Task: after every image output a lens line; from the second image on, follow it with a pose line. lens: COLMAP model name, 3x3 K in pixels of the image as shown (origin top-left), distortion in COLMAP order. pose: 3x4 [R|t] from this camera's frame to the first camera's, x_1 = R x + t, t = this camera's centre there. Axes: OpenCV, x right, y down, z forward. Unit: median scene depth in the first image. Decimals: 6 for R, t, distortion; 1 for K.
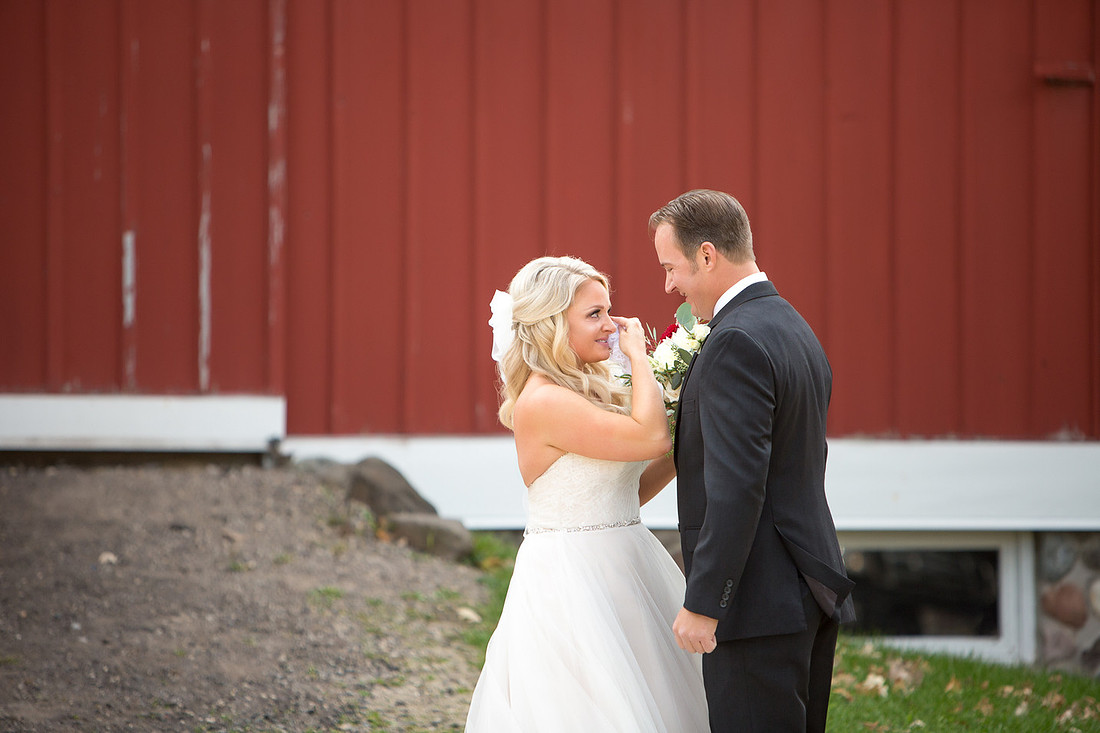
lens RADIAL K [[6881.1, 0, 554.5], [0, 6881.1, 366.4], [0, 0, 1]] dist [1.805578, 0.000000]
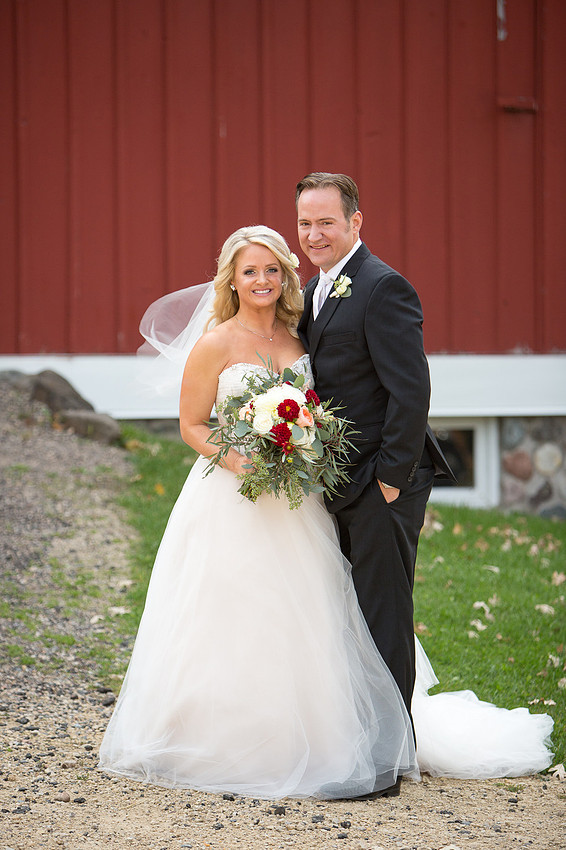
lens RADIAL K [[3551.9, 0, 279.9], [0, 3551.9, 422.3], [0, 0, 1]] dist [0.586248, 0.000000]
pose [[0.999062, -0.006095, 0.042875, -0.010141], [0.004553, 0.999342, 0.035976, -0.002523], [-0.043066, -0.035747, 0.998433, 0.257660]]
